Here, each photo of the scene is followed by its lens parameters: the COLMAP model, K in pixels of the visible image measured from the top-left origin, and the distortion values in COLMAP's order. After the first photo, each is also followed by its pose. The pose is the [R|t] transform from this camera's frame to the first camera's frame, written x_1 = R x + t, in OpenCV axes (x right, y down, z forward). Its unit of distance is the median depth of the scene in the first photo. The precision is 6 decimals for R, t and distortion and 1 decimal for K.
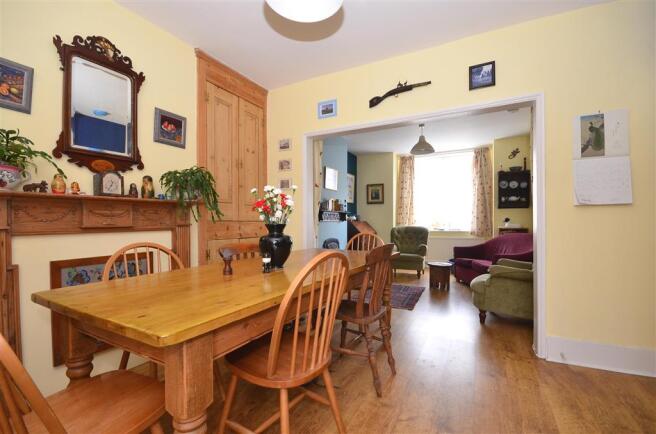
lens RADIAL K [[285.3, 0, 328.6], [0, 285.3, 220.8], [0, 0, 1]] dist [0.001120, 0.000213]
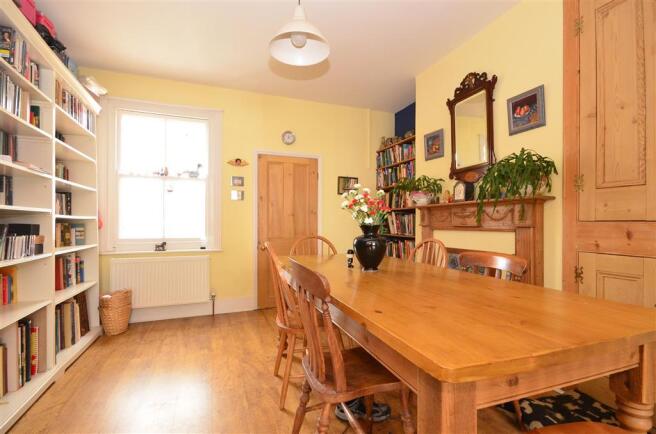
lens RADIAL K [[304.8, 0, 327.4], [0, 304.8, 219.7], [0, 0, 1]] dist [0.000053, 0.000025]
pose [[-0.651258, 0.002173, -0.758853, 0.604401], [0.007554, 0.999965, -0.003619, -0.005390], [0.758819, -0.008090, -0.651252, 1.354776]]
